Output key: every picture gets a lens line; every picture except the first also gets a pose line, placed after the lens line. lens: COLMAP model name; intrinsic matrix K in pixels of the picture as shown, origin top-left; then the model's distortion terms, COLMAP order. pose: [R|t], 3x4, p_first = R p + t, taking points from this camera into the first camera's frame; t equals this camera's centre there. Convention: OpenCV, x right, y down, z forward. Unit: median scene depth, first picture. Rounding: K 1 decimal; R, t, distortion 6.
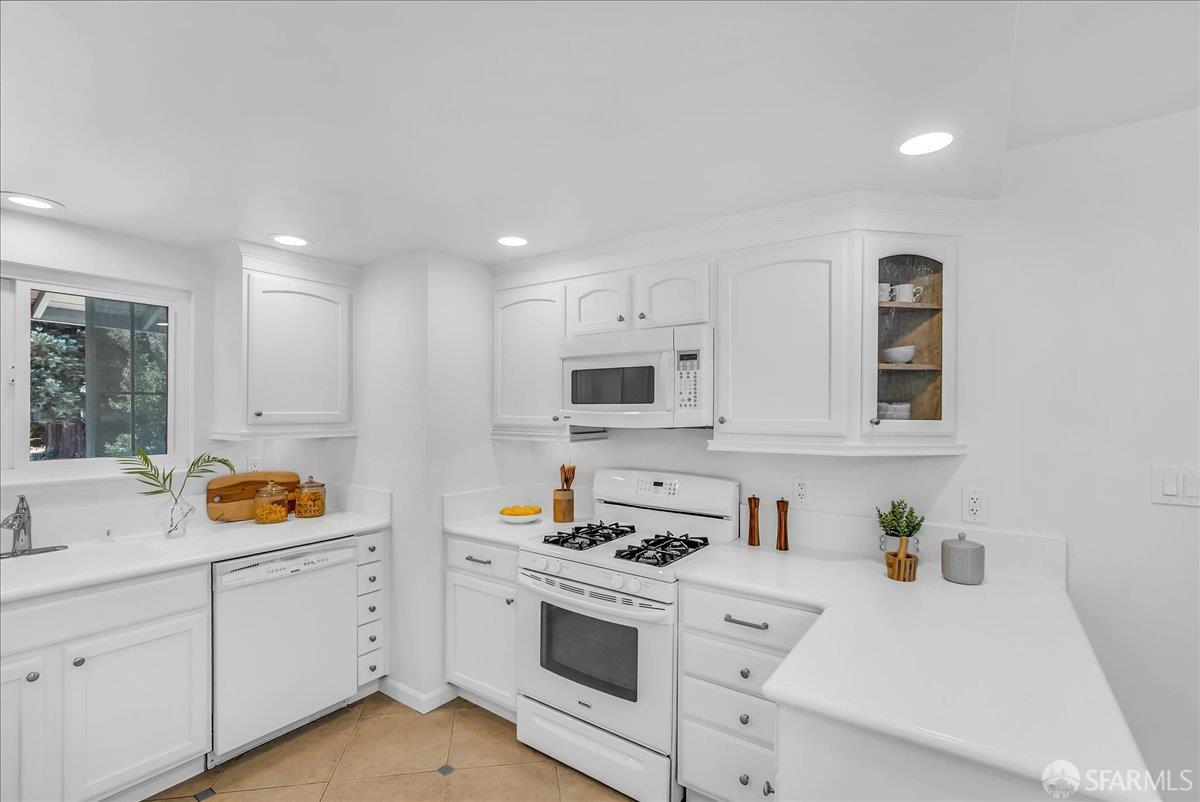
lens RADIAL K [[546.6, 0, 598.7], [0, 546.6, 410.6], [0, 0, 1]] dist [-0.003959, 0.000616]
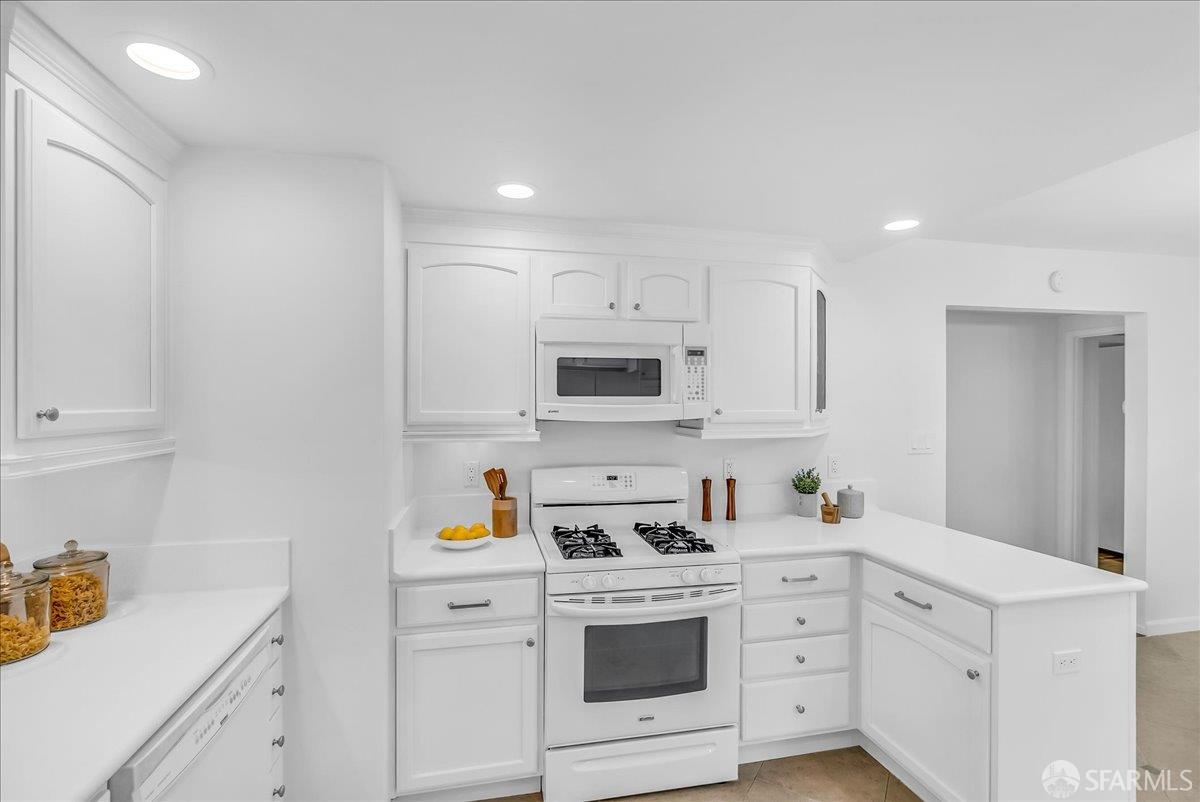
lens RADIAL K [[540.6, 0, 600.0], [0, 540.6, 401.0], [0, 0, 1]] dist [-0.005530, 0.000283]
pose [[0.670567, -0.001821, 0.741847, -0.691394], [0.002485, 0.999997, 0.000208, -0.004511], [-0.741845, 0.001704, 0.670569, 0.400020]]
